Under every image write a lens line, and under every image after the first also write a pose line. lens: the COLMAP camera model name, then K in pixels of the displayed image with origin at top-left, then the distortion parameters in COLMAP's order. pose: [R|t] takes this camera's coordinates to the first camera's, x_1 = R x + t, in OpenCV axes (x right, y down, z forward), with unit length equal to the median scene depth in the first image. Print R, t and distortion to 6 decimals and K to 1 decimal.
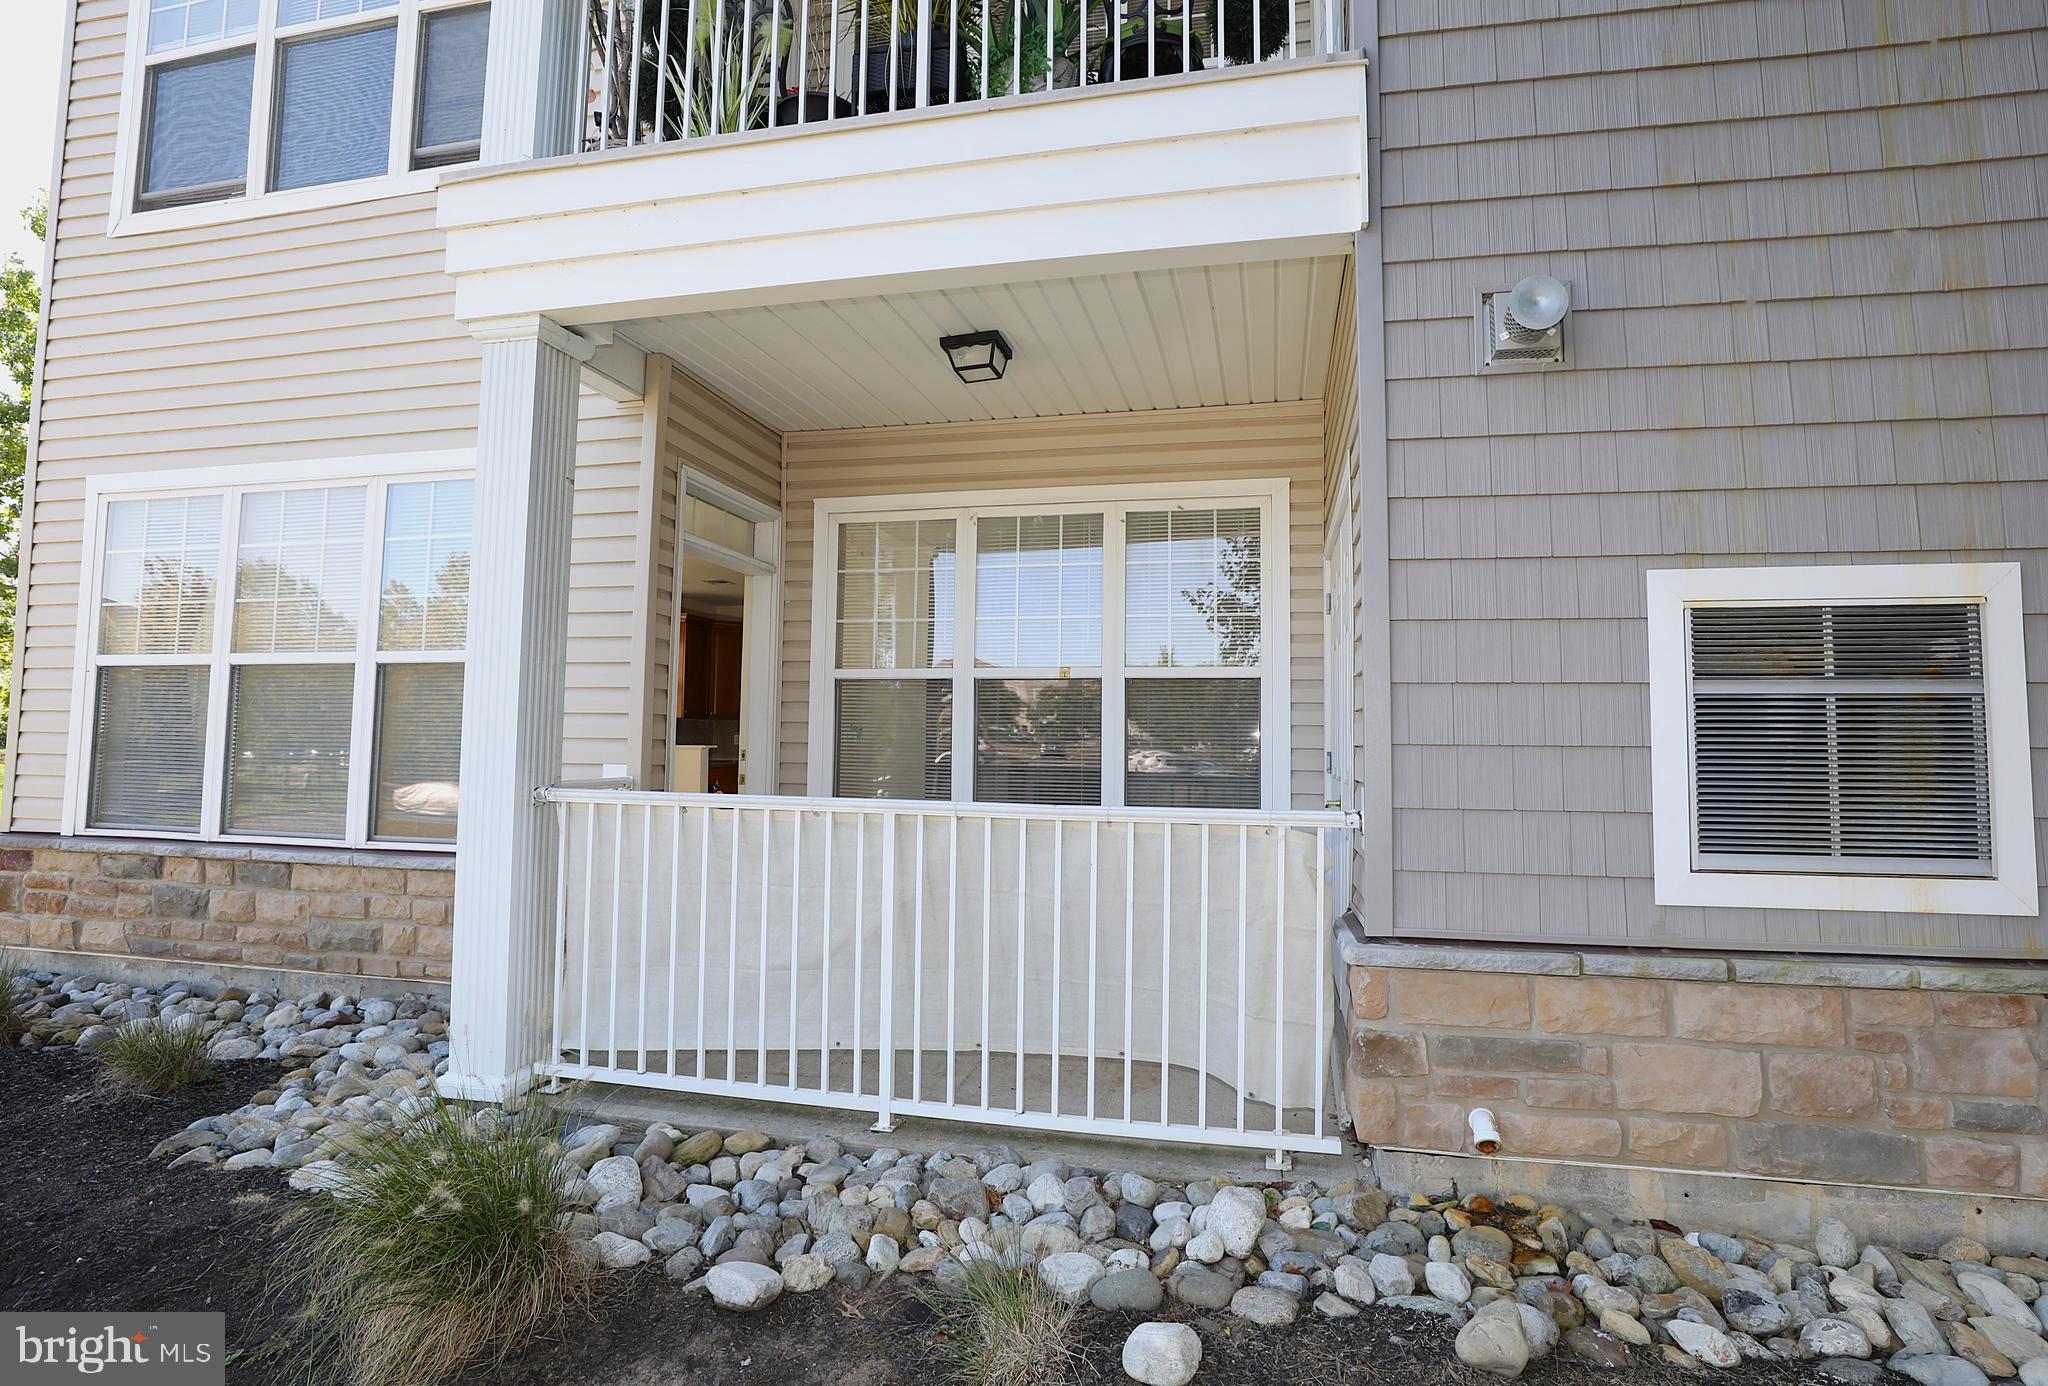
lens RADIAL K [[1038.1, 0, 1024.0], [0, 1038.1, 693.0], [0, 0, 1]] dist [-0.032372, 0.001481]
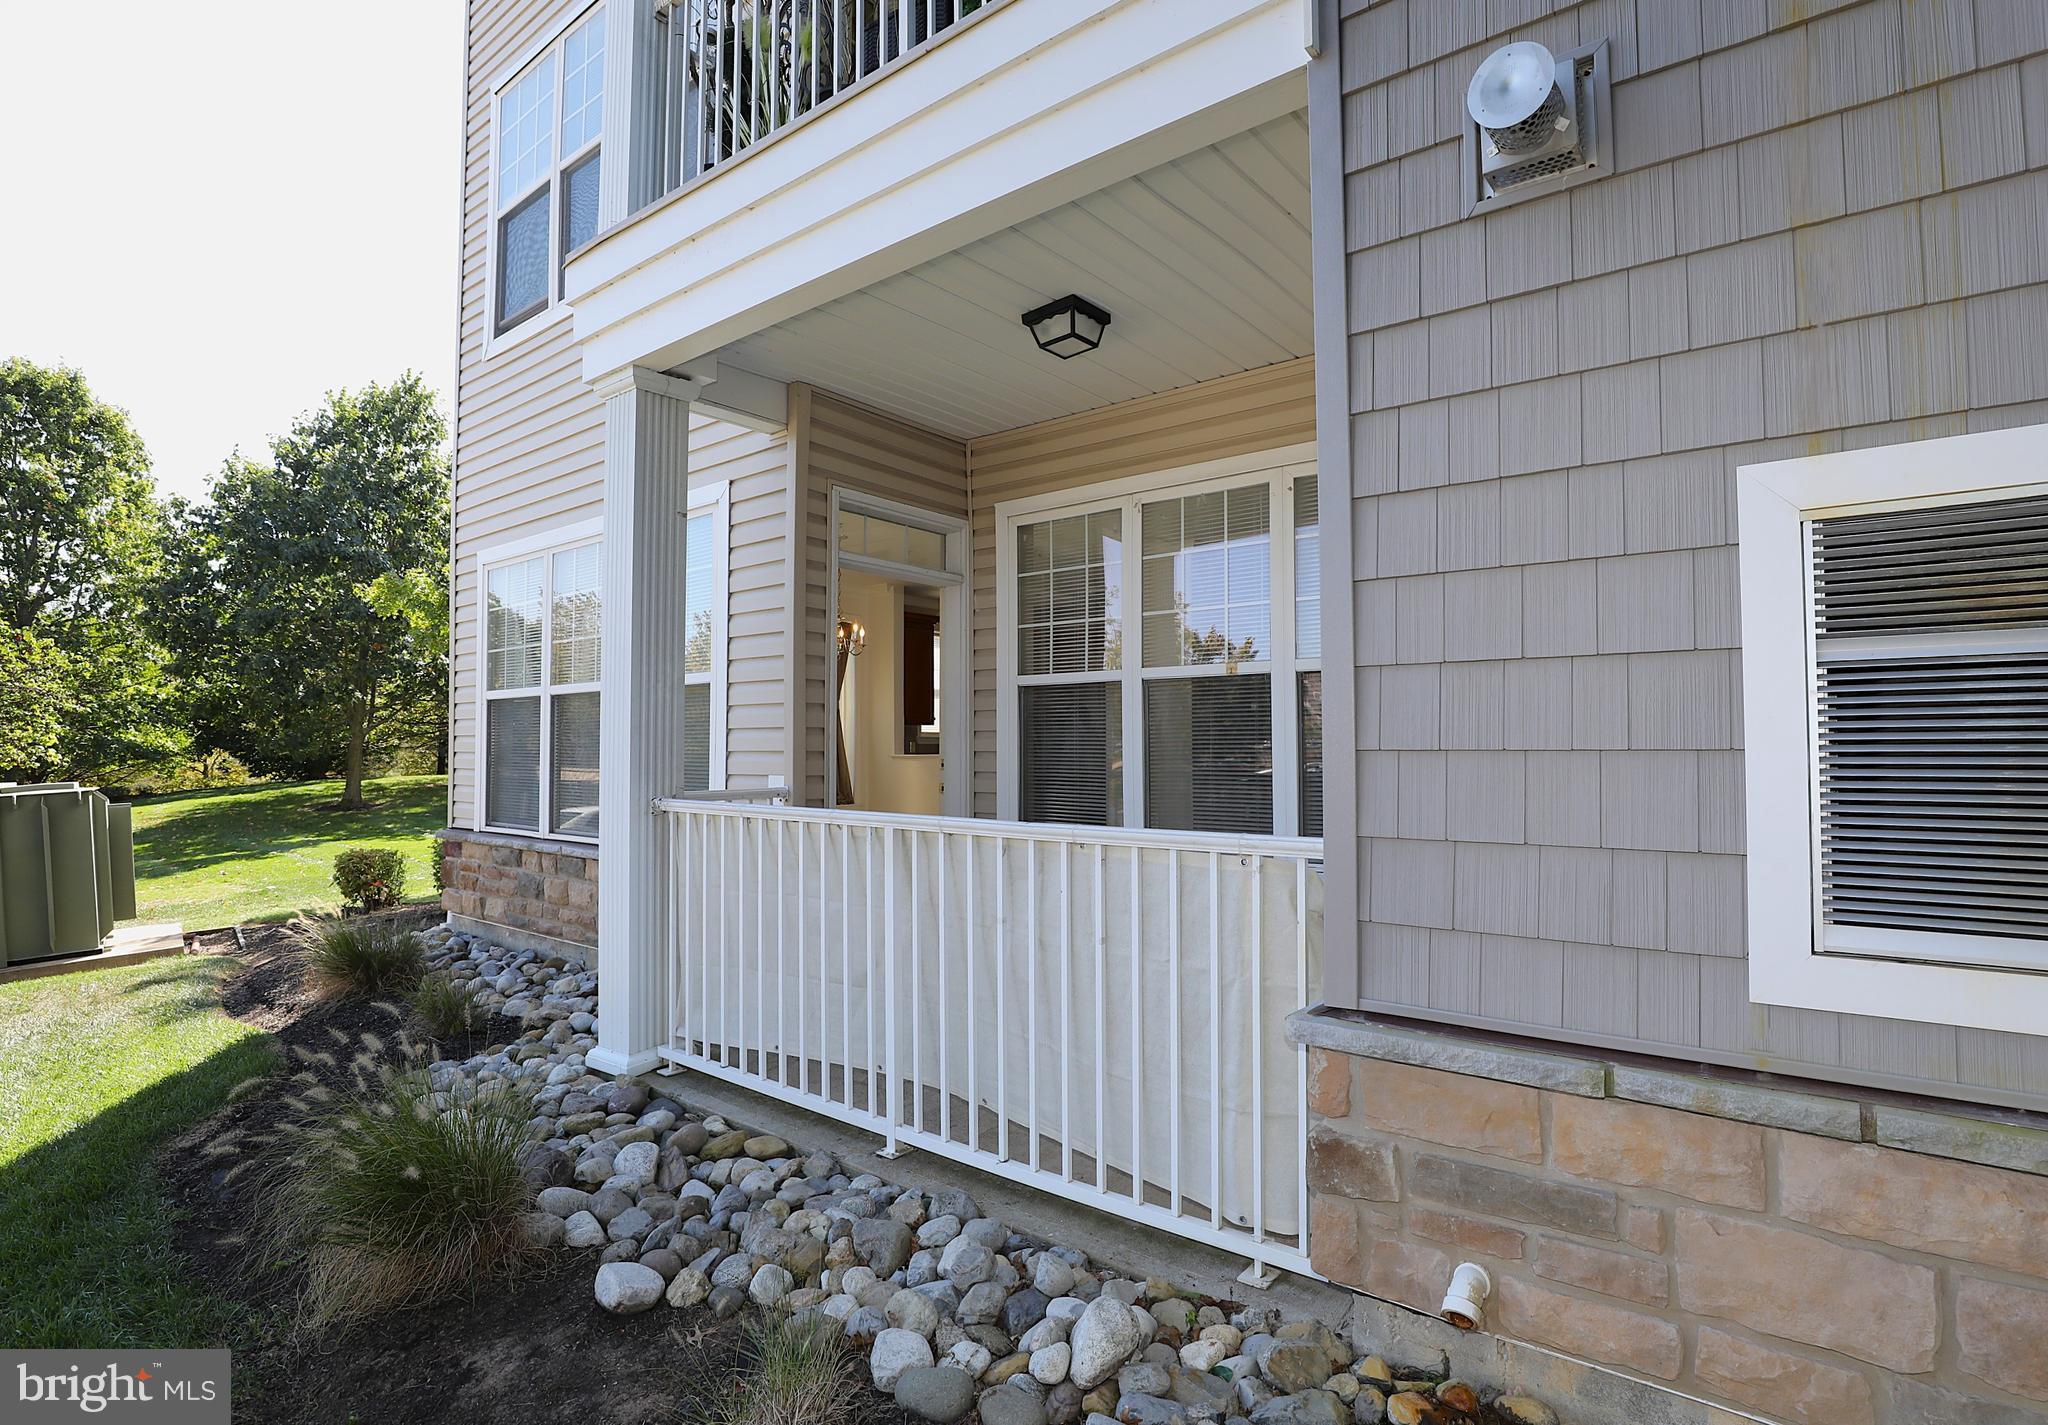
lens RADIAL K [[1028.8, 0, 1023.3], [0, 1028.8, 729.3], [0, 0, 1]] dist [-0.038197, 0.009598]
pose [[0.899705, -0.022298, -0.435928, 0.472123], [0.035942, 0.999087, 0.023076, 0.009637], [0.435016, -0.036430, 0.899685, 0.247638]]
